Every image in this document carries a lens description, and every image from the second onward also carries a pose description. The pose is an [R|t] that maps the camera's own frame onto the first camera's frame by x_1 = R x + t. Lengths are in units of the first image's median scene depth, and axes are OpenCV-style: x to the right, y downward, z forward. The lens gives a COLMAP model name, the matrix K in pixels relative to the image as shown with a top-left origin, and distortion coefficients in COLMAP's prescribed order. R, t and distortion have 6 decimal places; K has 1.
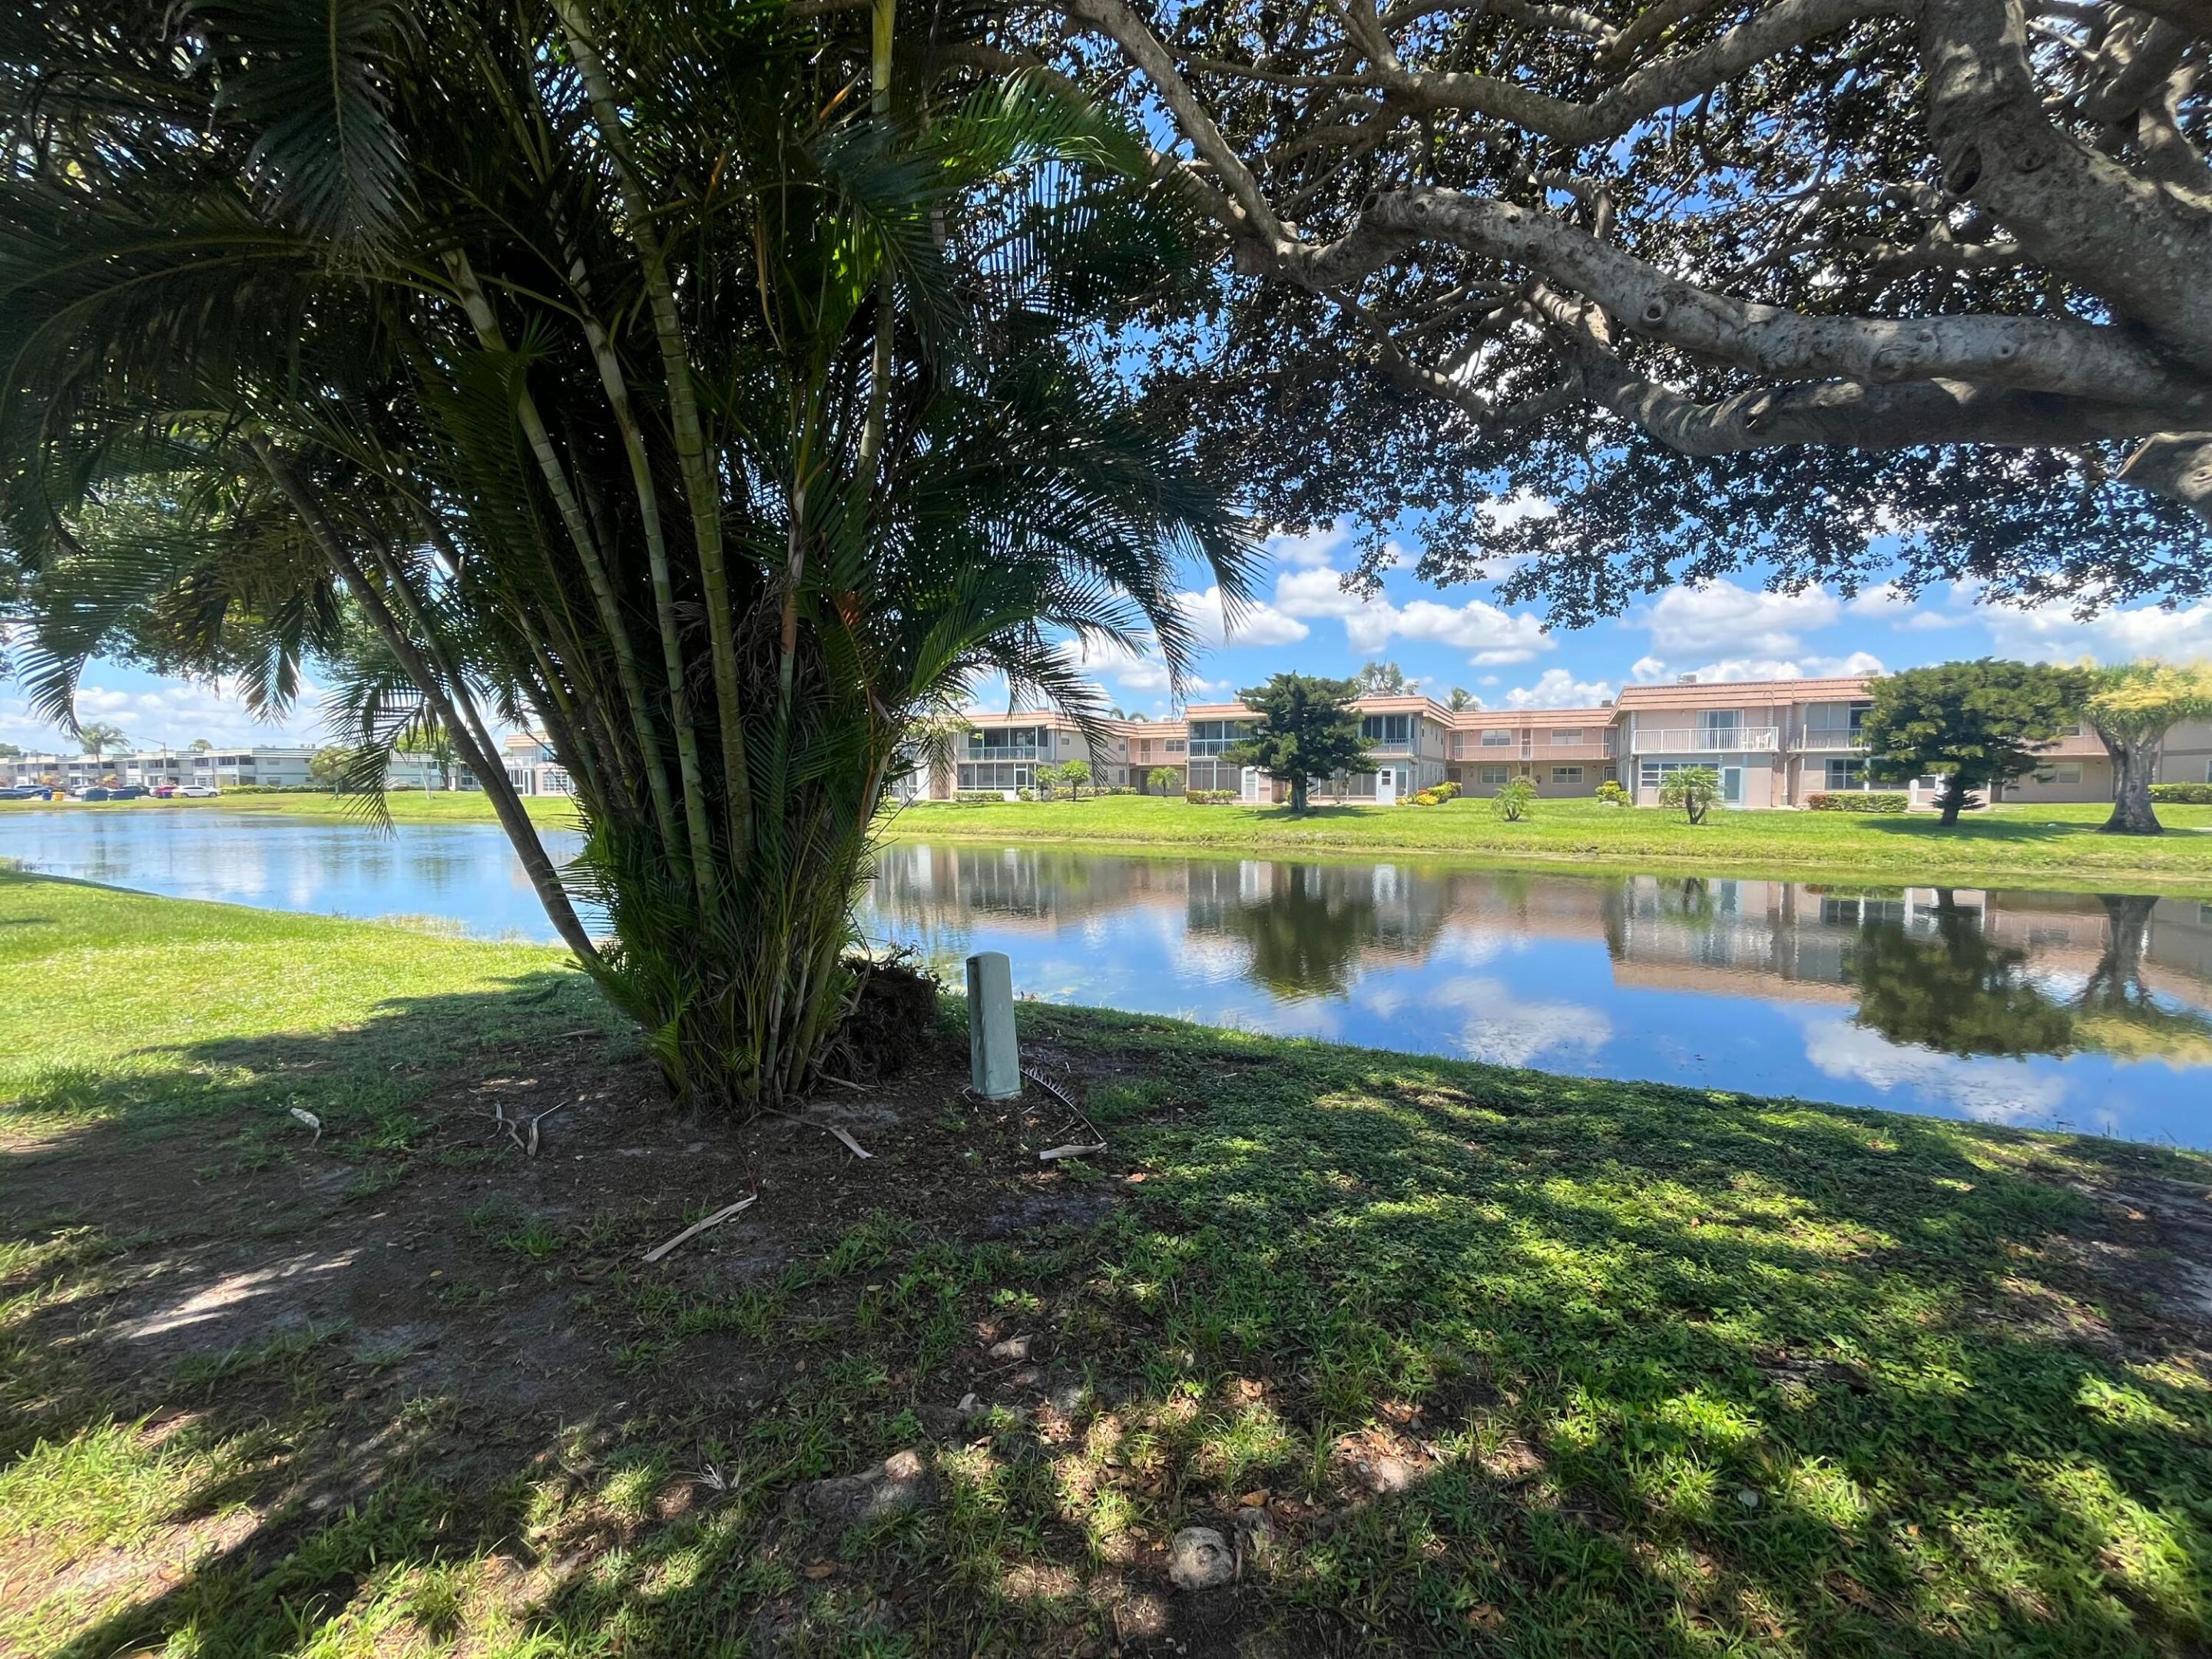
lens RADIAL K [[902.0, 0, 1106.4], [0, 902.0, 820.9], [0, 0, 1]] dist [-0.002266, -0.000313]
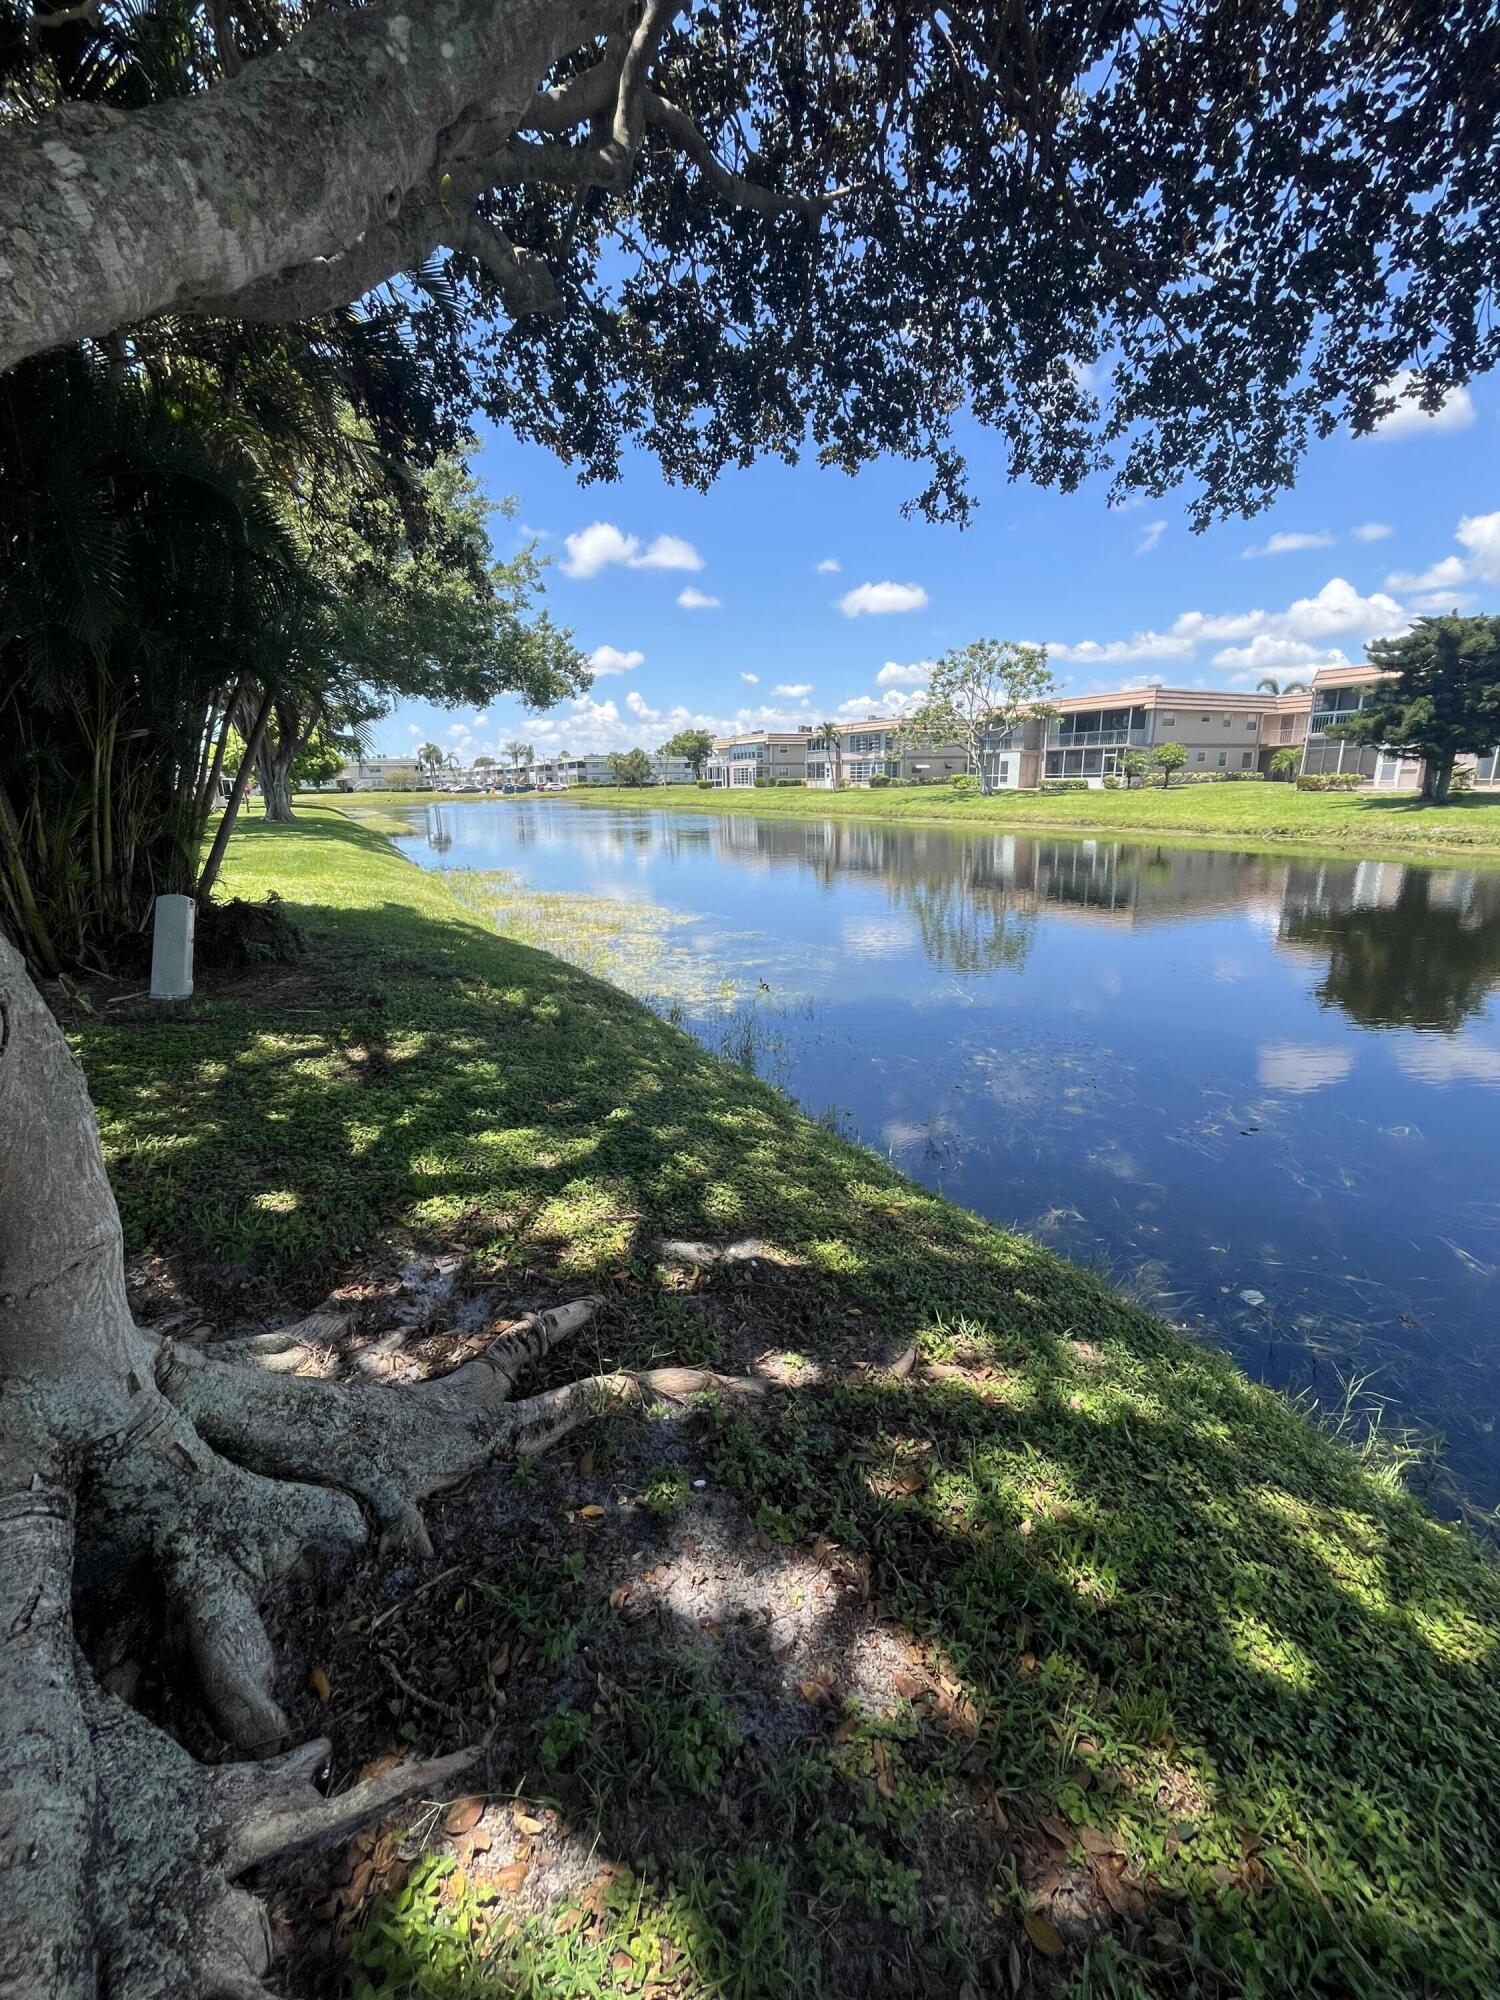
lens RADIAL K [[815.5, 0, 745.1], [0, 815.5, 995.9], [0, 0, 1]] dist [-0.002266, -0.000313]
pose [[0.823152, 0.132674, -0.552104, 0.175505], [-0.006752, 0.974538, 0.224121, 0.001519], [0.567781, -0.180758, 0.803088, 0.064025]]
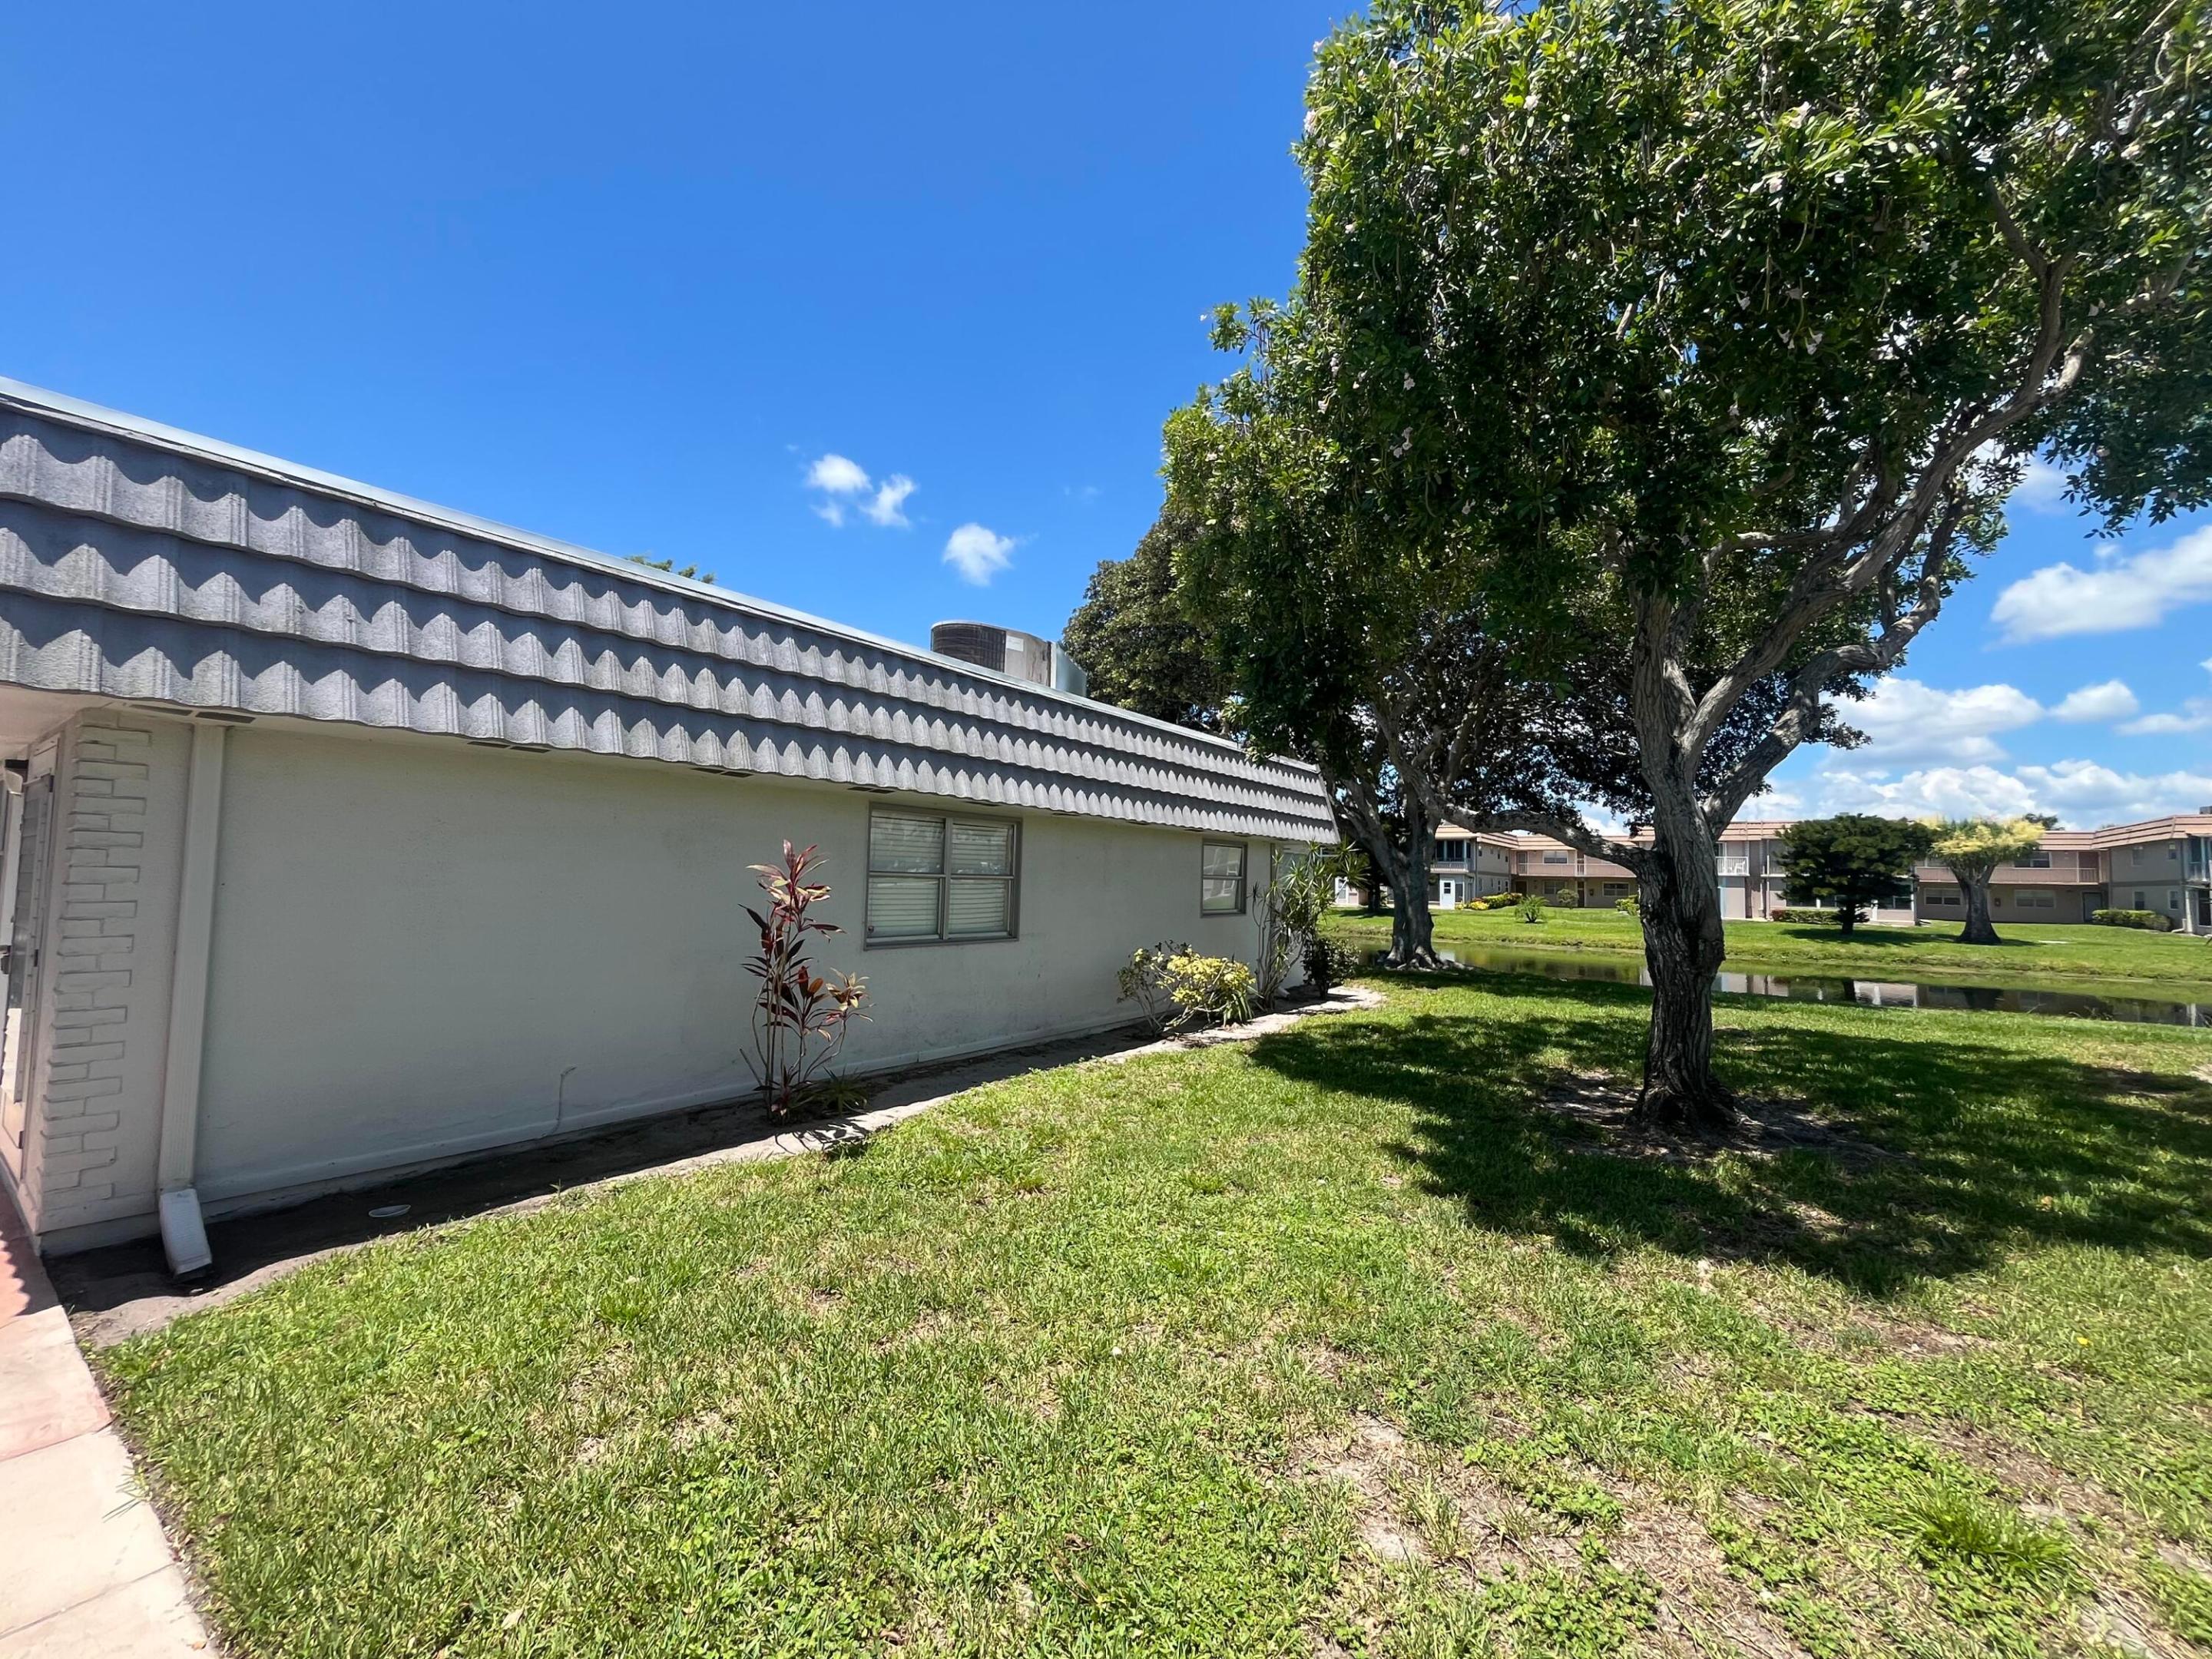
lens RADIAL K [[902.0, 0, 1094.6], [0, 902.0, 828.0], [0, 0, 1]] dist [-0.002266, -0.000313]
pose [[0.987814, 0.016095, -0.154804, 0.013985], [-0.031958, 0.994420, -0.100537, 0.017775], [0.152322, 0.104259, 0.982816, -0.502760]]
